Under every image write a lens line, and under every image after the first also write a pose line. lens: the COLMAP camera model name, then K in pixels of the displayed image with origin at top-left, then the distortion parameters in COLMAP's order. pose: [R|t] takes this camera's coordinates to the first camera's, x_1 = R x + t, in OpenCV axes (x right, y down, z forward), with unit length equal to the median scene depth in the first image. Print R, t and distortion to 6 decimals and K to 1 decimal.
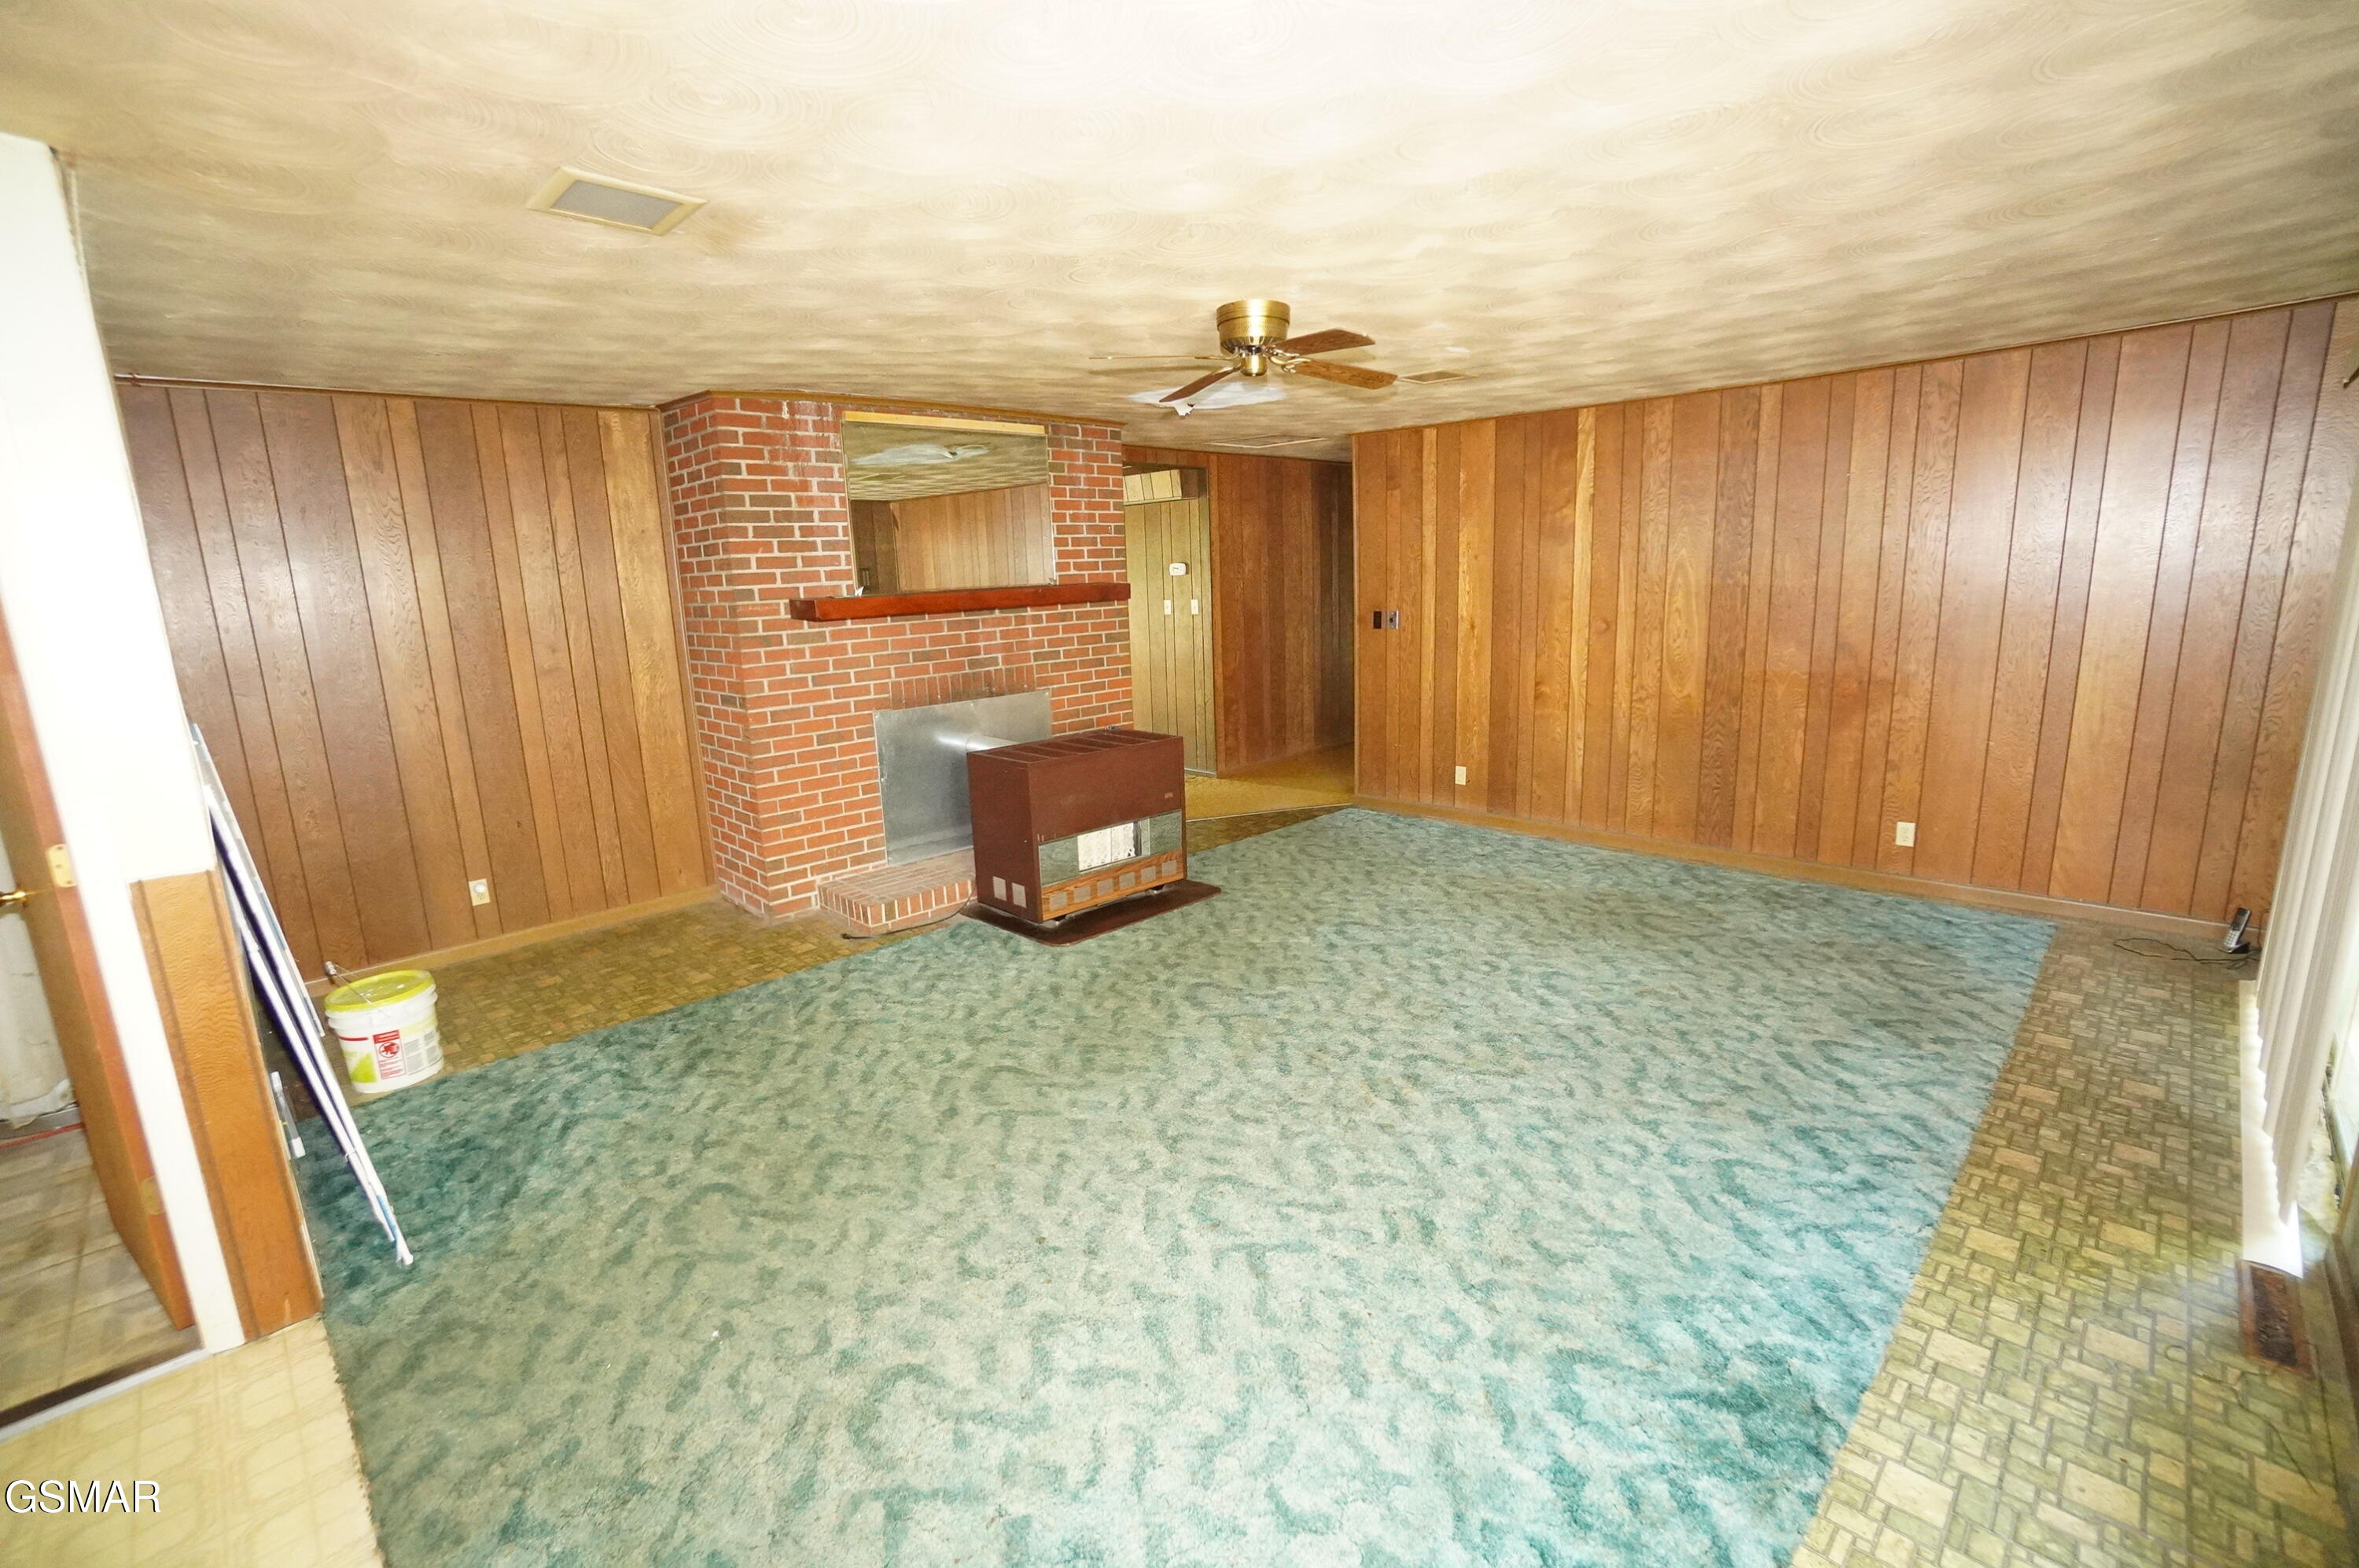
lens RADIAL K [[1039.1, 0, 1171.0], [0, 1039.1, 783.5], [0, 0, 1]] dist [-0.063522, 0.018688]
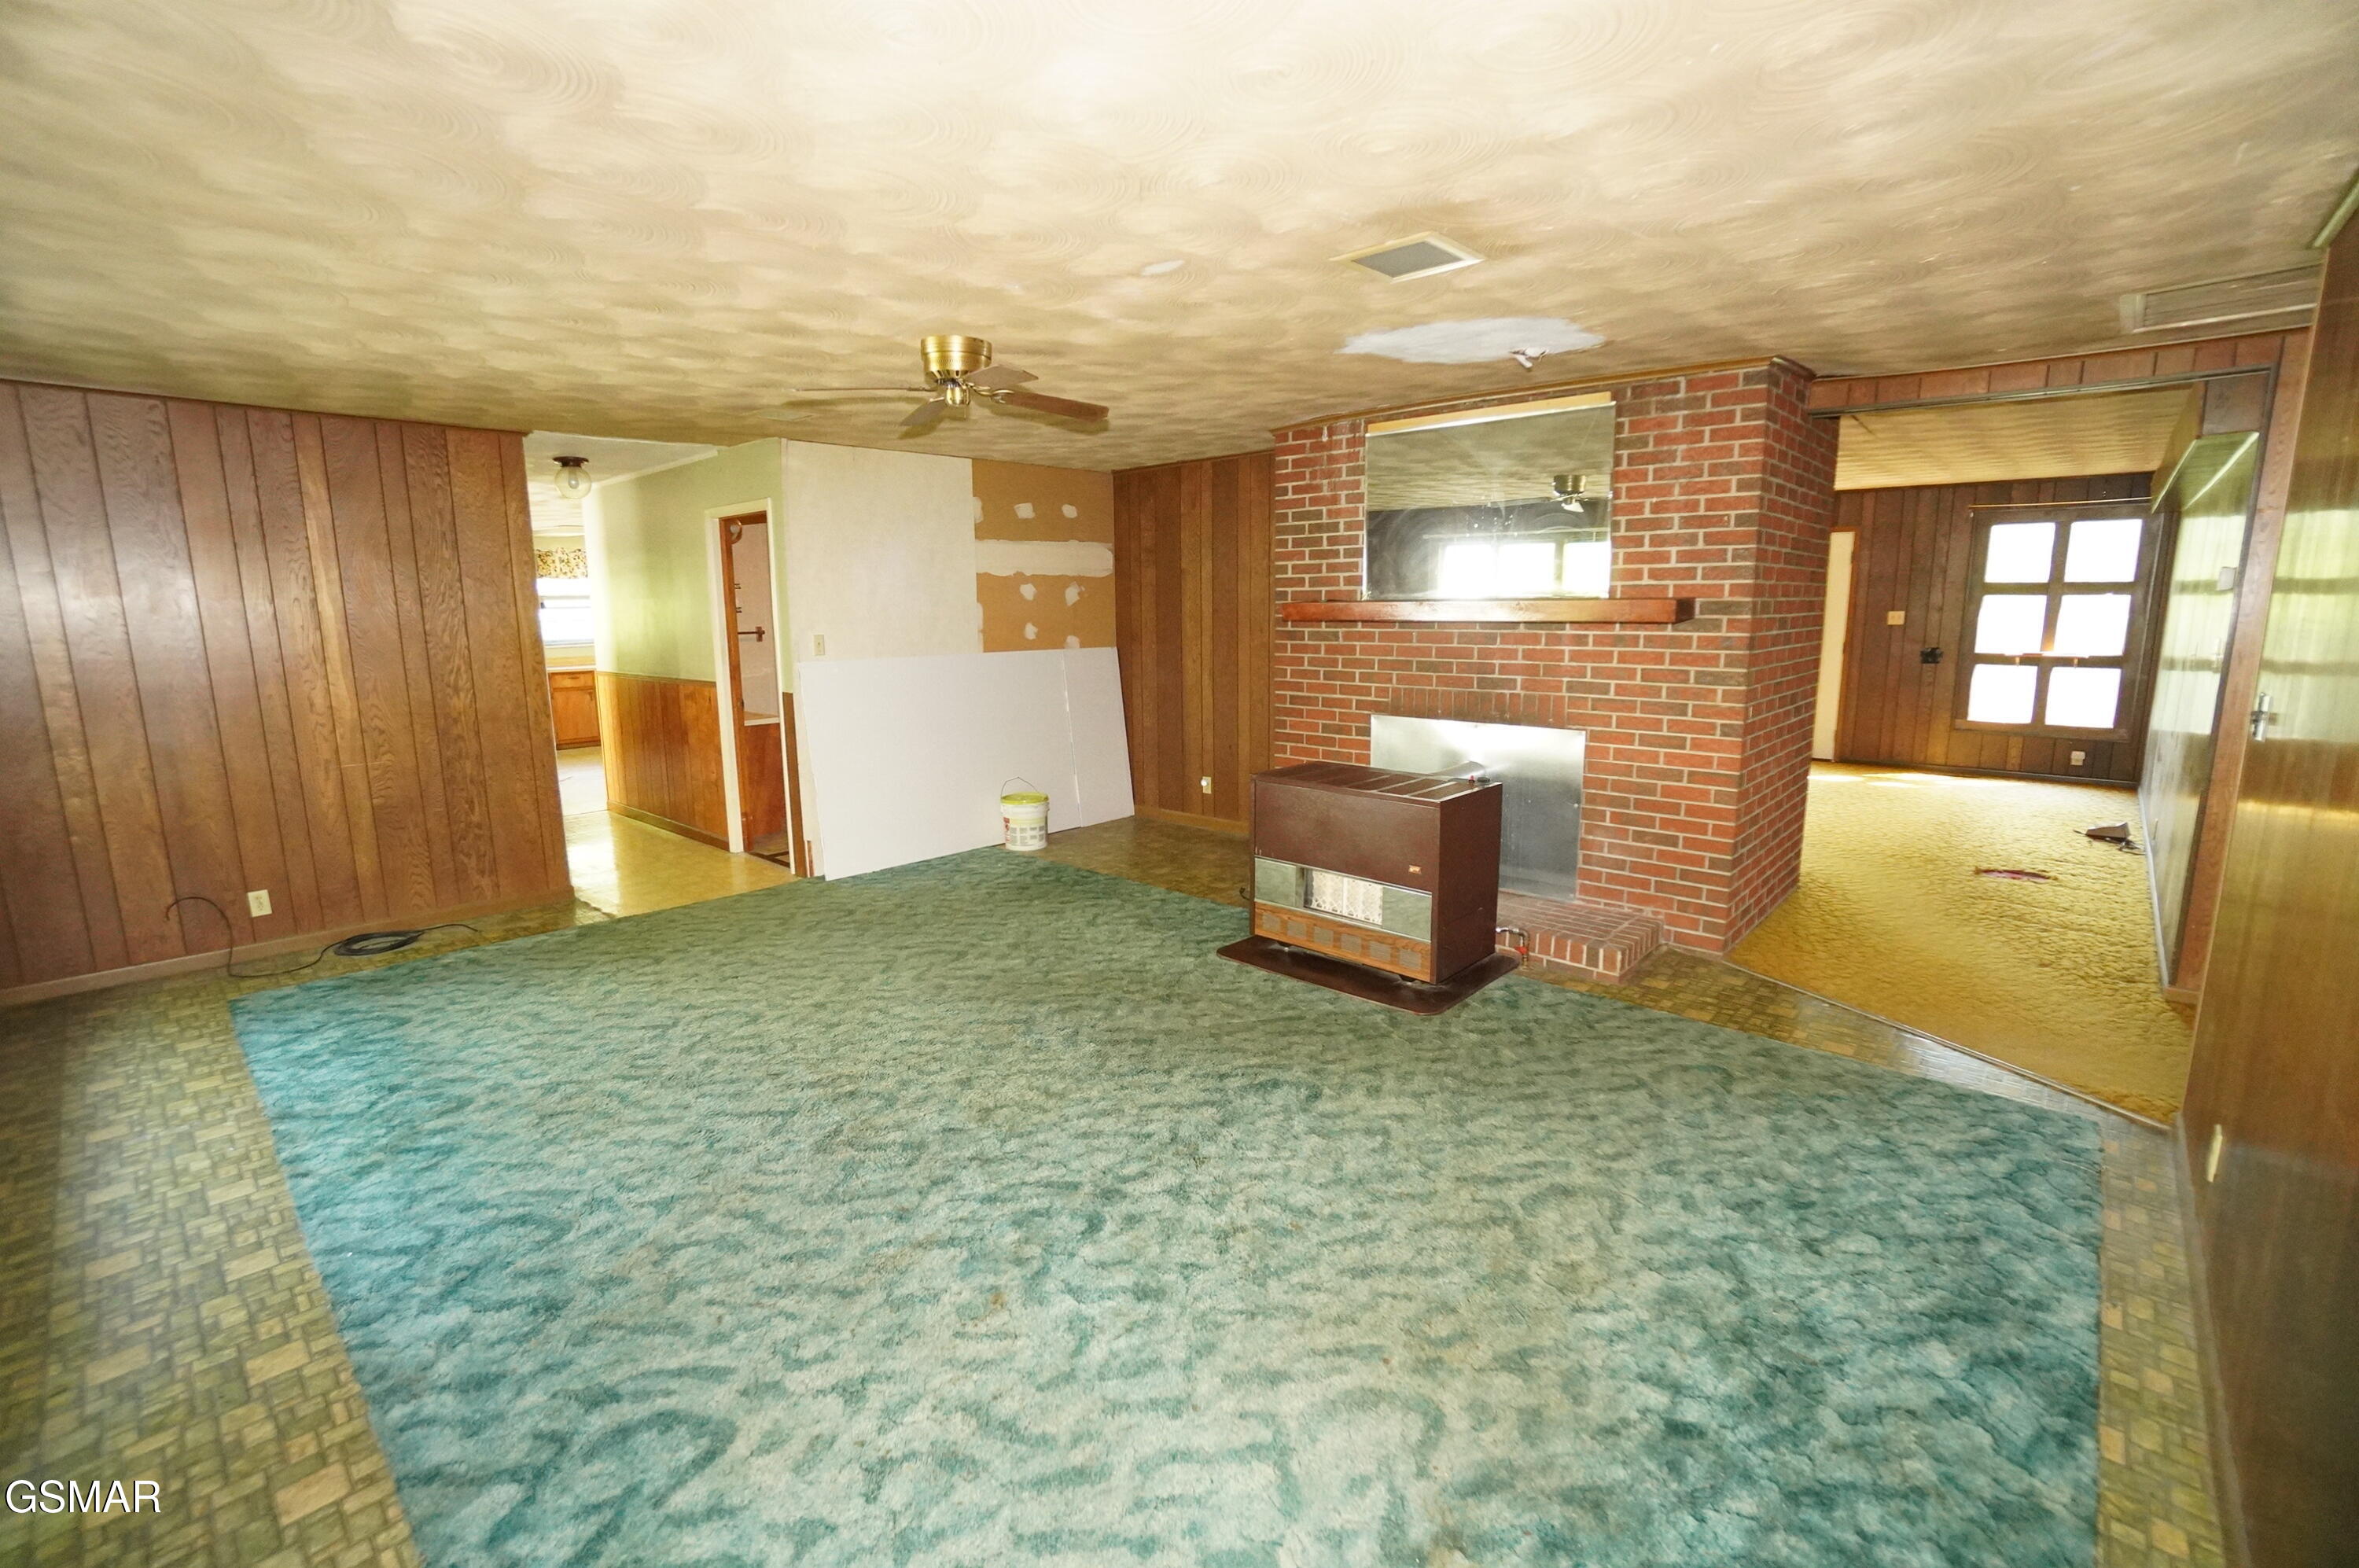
lens RADIAL K [[1039.1, 0, 1171.0], [0, 1039.1, 783.5], [0, 0, 1]] dist [-0.063522, 0.018688]
pose [[0.041075, 0.206697, -0.977542, 0.808446], [-0.191086, 0.961934, 0.195368, -0.183259], [0.980713, 0.178770, 0.079008, 0.811158]]
